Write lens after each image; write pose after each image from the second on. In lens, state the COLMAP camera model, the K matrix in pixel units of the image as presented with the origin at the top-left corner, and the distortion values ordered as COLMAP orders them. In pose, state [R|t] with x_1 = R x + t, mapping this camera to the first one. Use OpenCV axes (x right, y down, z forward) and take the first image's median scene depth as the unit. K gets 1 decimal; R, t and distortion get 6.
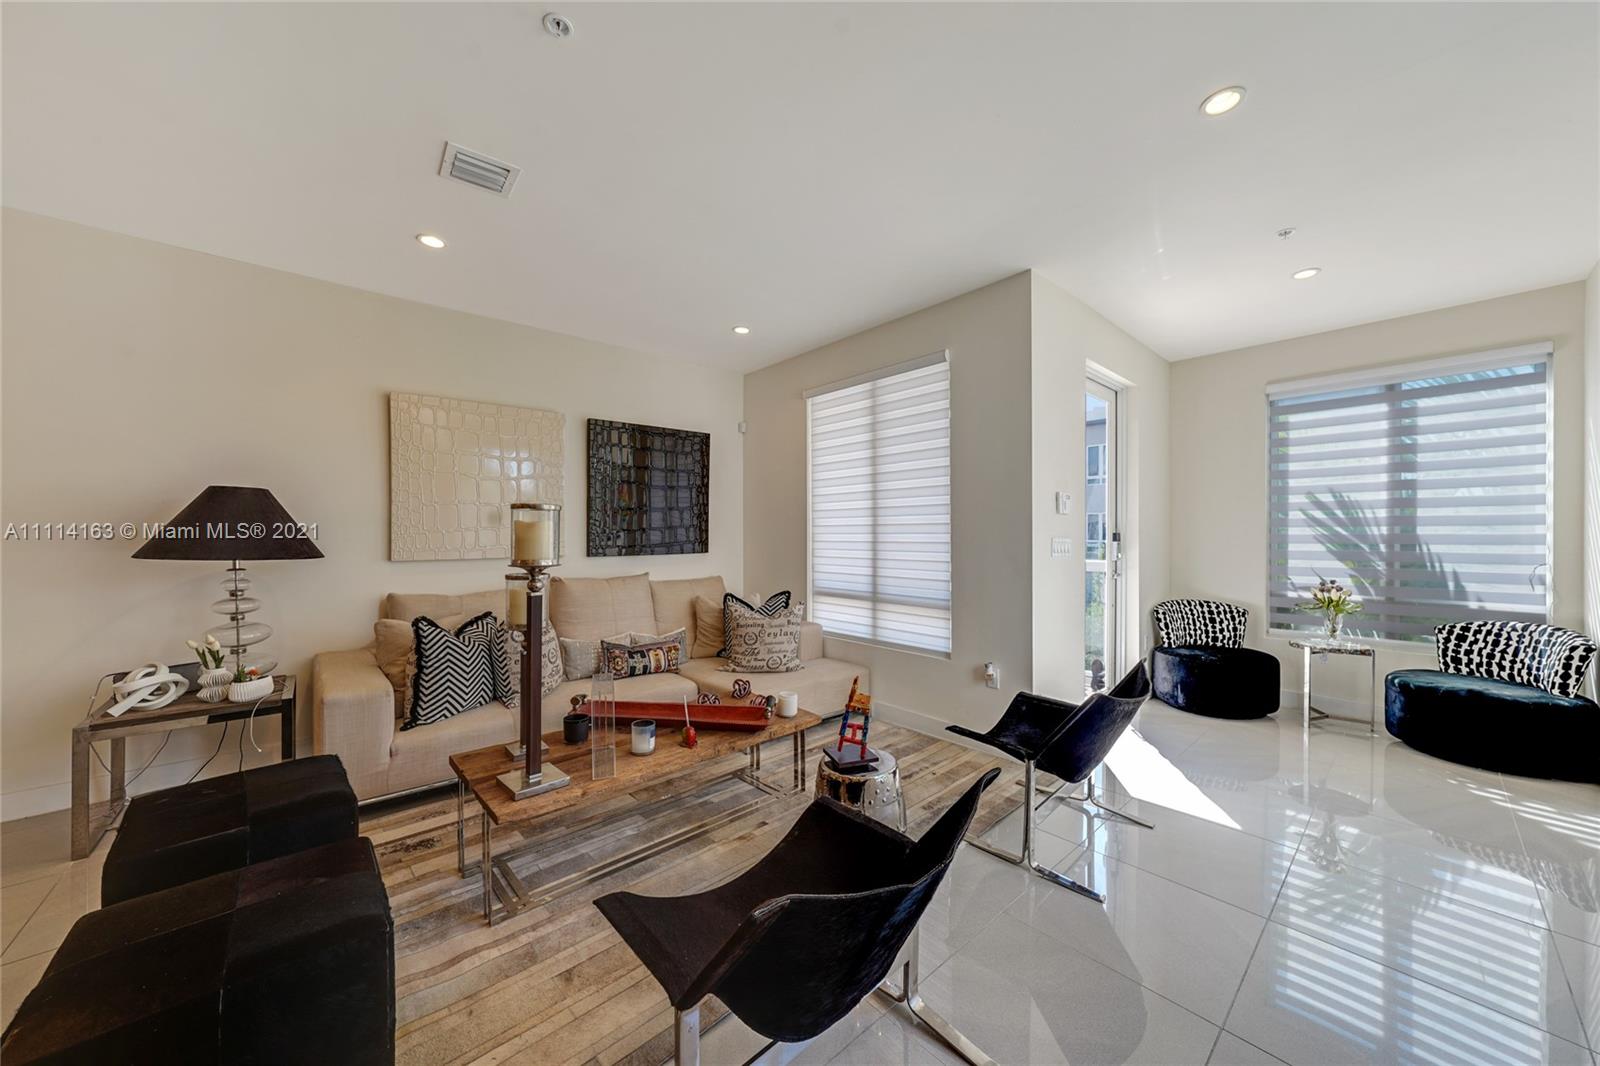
lens RADIAL K [[562.7, 0, 806.0], [0, 562.7, 532.9], [0, 0, 1]] dist [-0.013959, 0.003776]
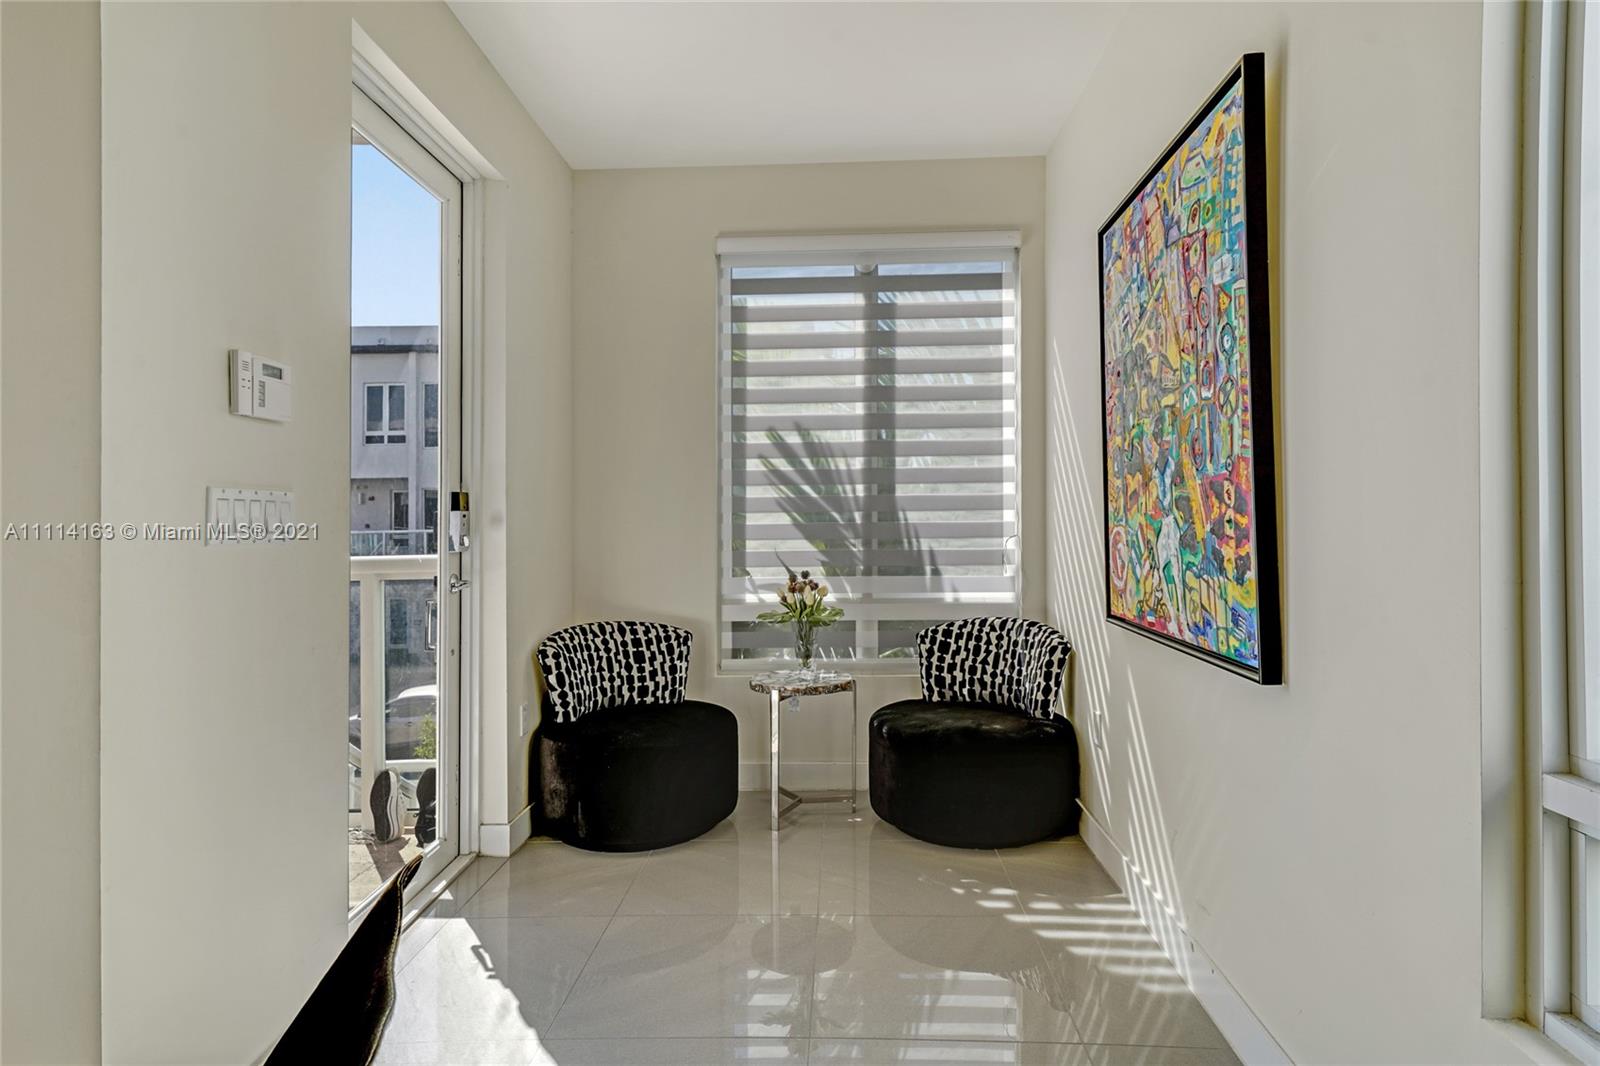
lens RADIAL K [[870.9, 0, 824.0], [0, 870.9, 520.7], [0, 0, 1]] dist [0.007613, -0.000268]
pose [[0.685413, -0.008325, 0.728107, 0.278041], [0.006390, 0.999965, 0.005417, 0.025141], [-0.728127, 0.000940, 0.685442, 0.343096]]
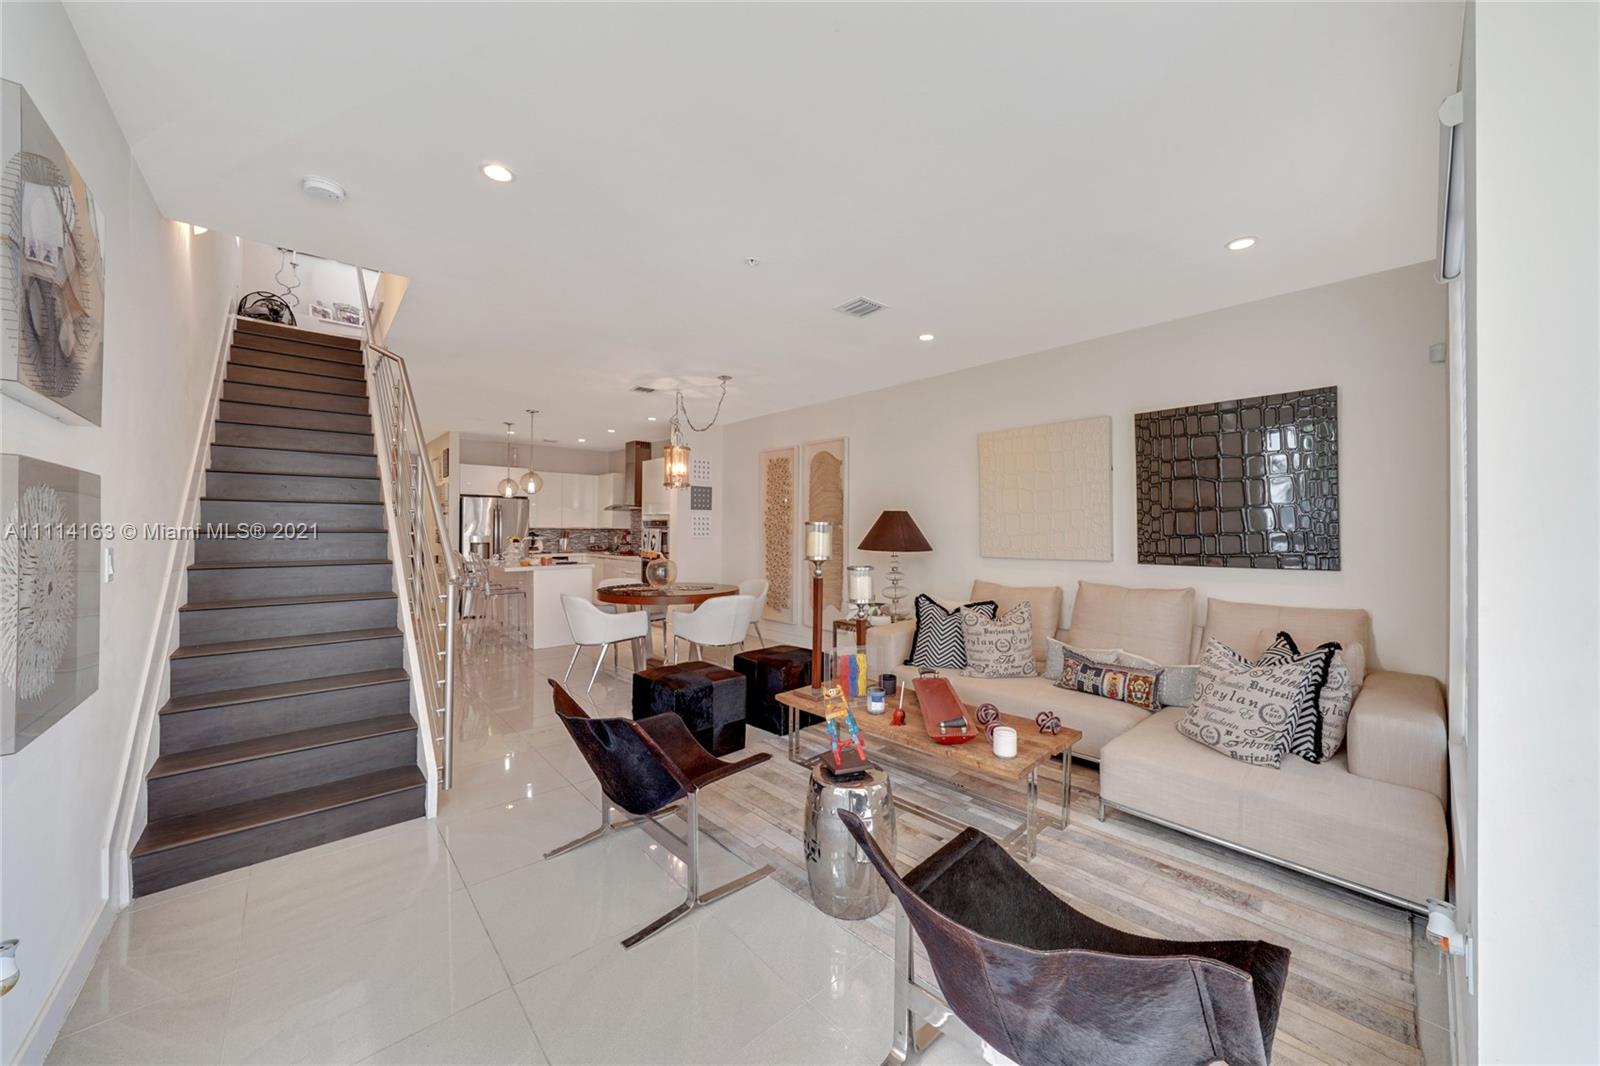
lens RADIAL K [[562.7, 0, 812.8], [0, 562.7, 528.7], [0, 0, 1]] dist [-0.013959, 0.003776]
pose [[0.024567, -0.002088, -0.999696, 0.595749], [-0.002024, 0.999996, -0.002138, -0.014686], [0.999696, 0.002076, 0.024563, 0.501095]]
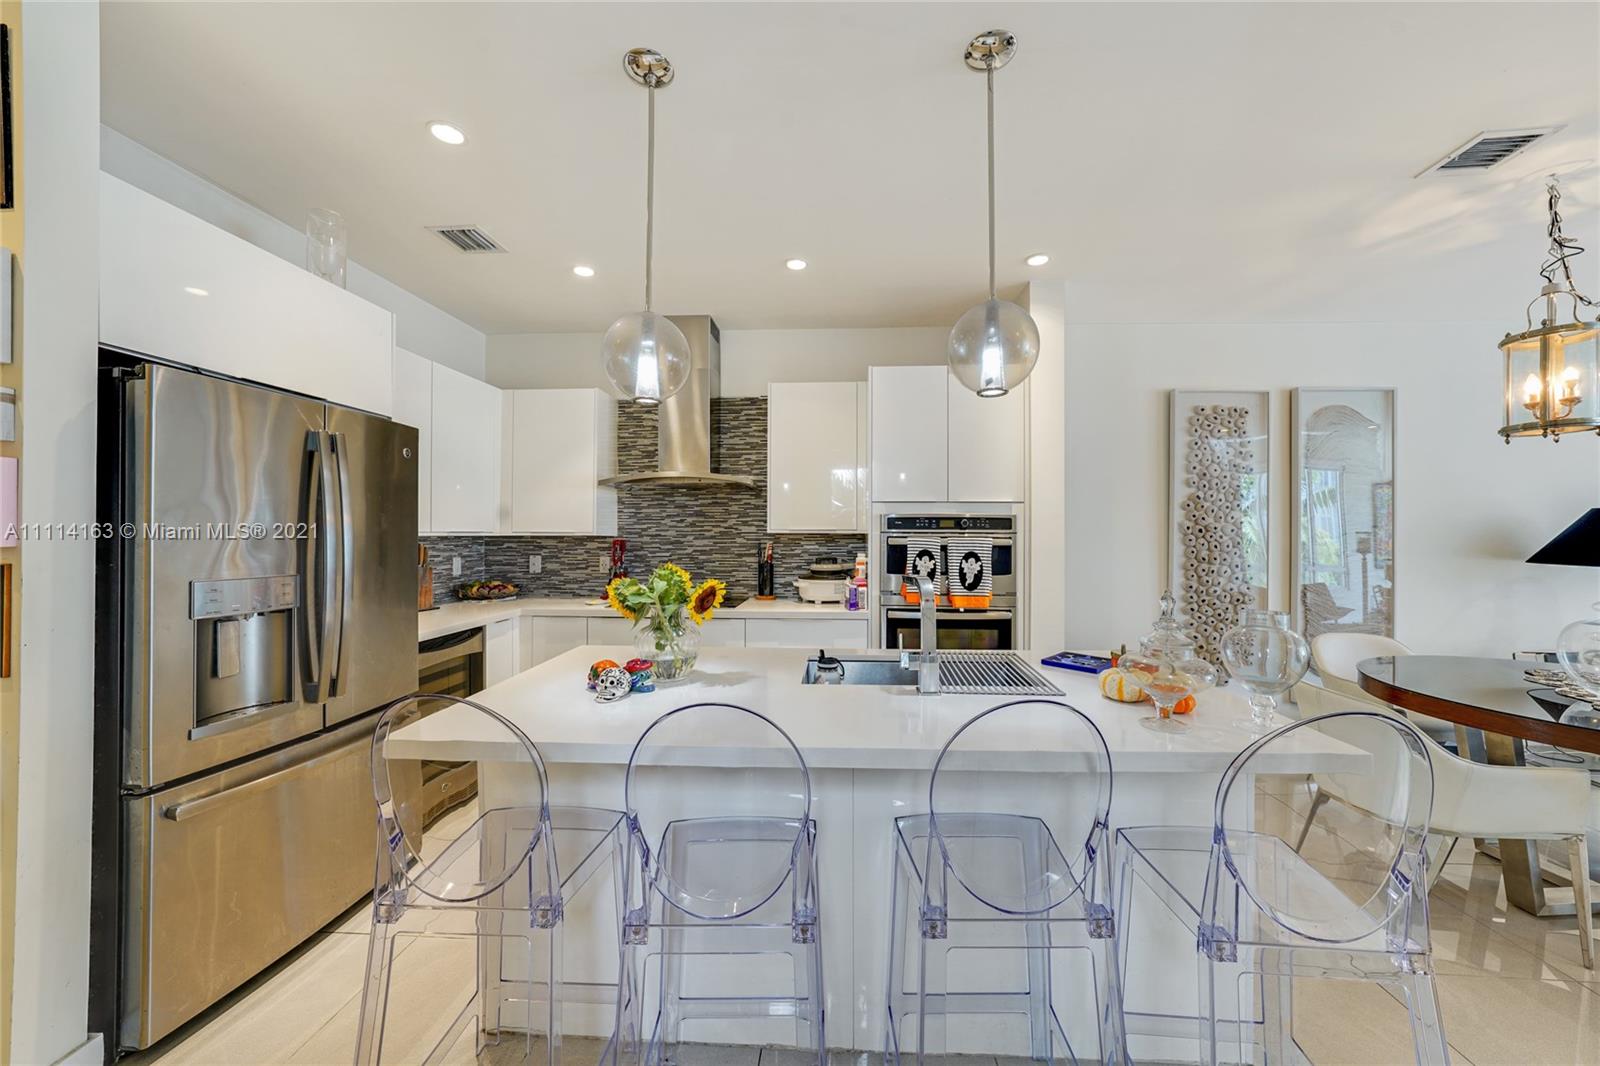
lens RADIAL K [[571.8, 0, 804.7], [0, 571.8, 533.9], [0, 0, 1]] dist [-0.006905, 0.001023]
pose [[0.717694, 0.002772, -0.696353, -1.038911], [0.000758, 0.999988, 0.004762, -0.025492], [0.696359, -0.003946, 0.717683, -0.791029]]
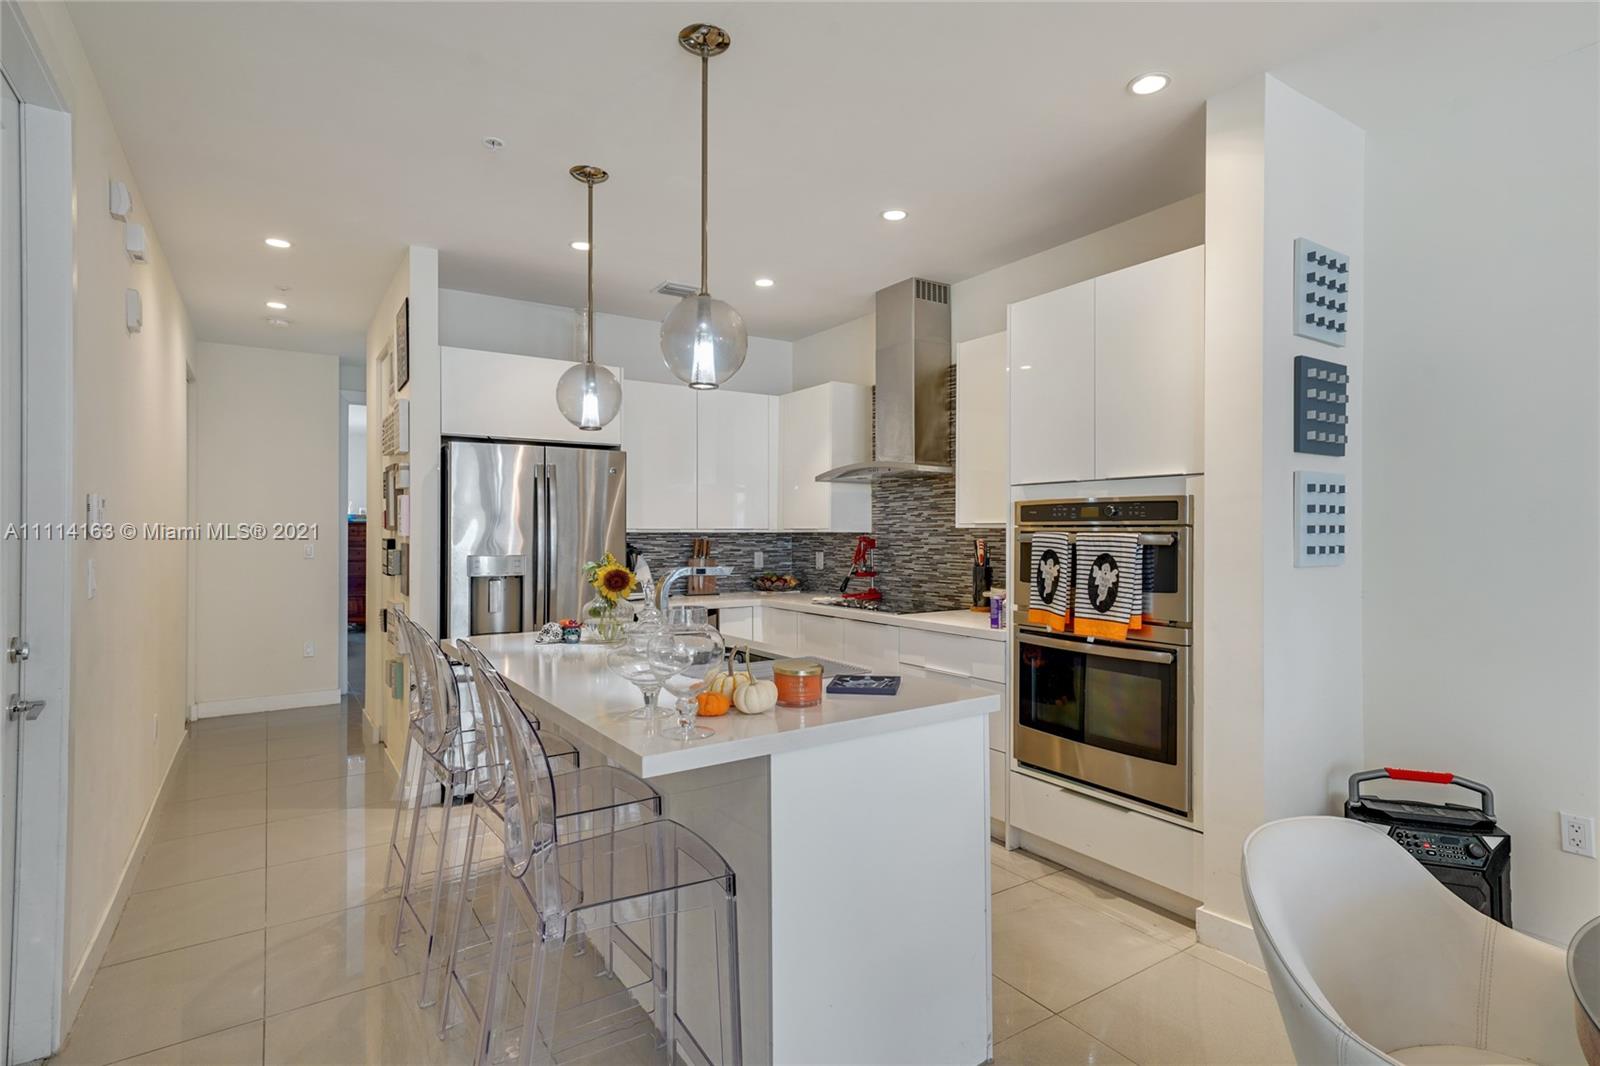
lens RADIAL K [[806.1, 0, 804.2], [0, 806.1, 526.1], [0, 0, 1]] dist [0.029602, 0.000965]
pose [[-0.136585, -0.007786, -0.990598, -0.630356], [0.005230, 0.999950, -0.008581, -0.016841], [0.990615, -0.006353, -0.136537, -0.203882]]
